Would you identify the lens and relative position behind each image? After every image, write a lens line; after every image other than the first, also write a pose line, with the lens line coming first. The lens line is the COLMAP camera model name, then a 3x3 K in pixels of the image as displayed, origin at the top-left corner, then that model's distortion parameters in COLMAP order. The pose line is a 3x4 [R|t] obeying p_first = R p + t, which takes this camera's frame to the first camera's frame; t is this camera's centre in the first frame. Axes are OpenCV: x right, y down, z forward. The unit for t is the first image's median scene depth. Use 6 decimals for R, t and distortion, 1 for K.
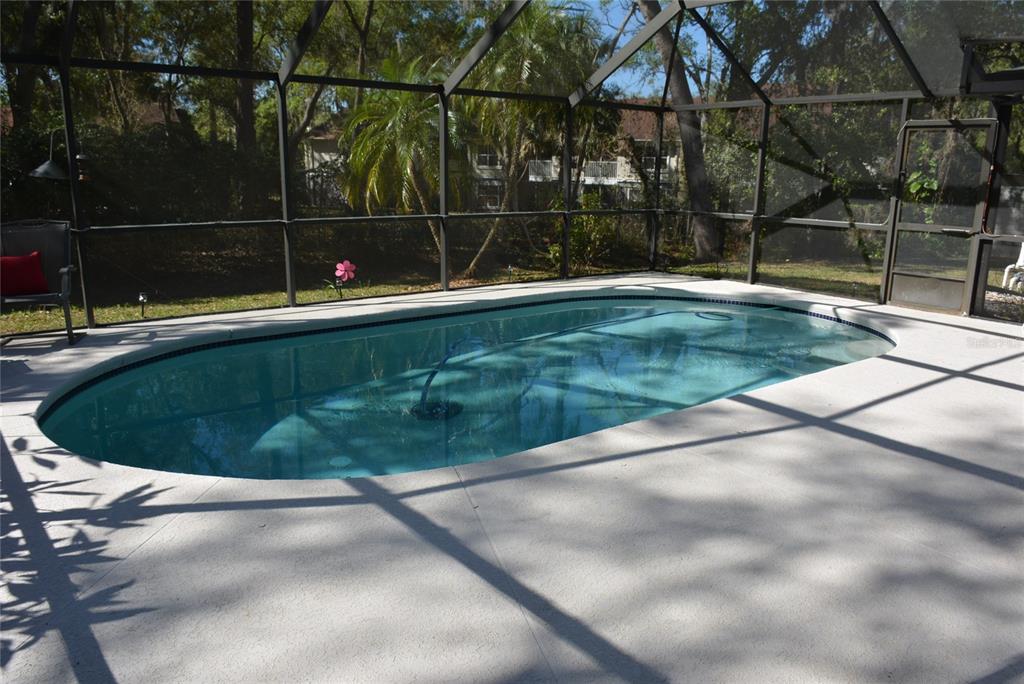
lens RADIAL K [[775.4, 0, 512.0], [0, 775.4, 342.0], [0, 0, 1]] dist [-0.019445, -0.001737]
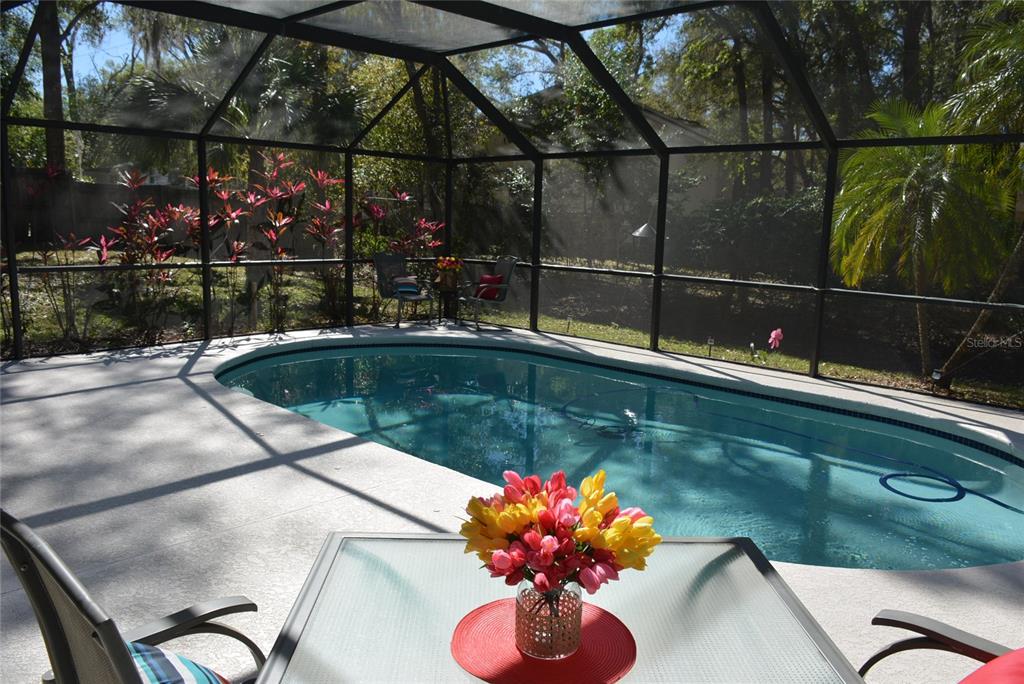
lens RADIAL K [[775.4, 0, 512.0], [0, 775.4, 342.0], [0, 0, 1]] dist [-0.019445, -0.001737]
pose [[0.119616, 0.136632, -0.983374, 1.372429], [-0.245977, 0.963683, 0.103976, -0.214390], [0.961867, 0.229450, 0.148880, 1.098133]]
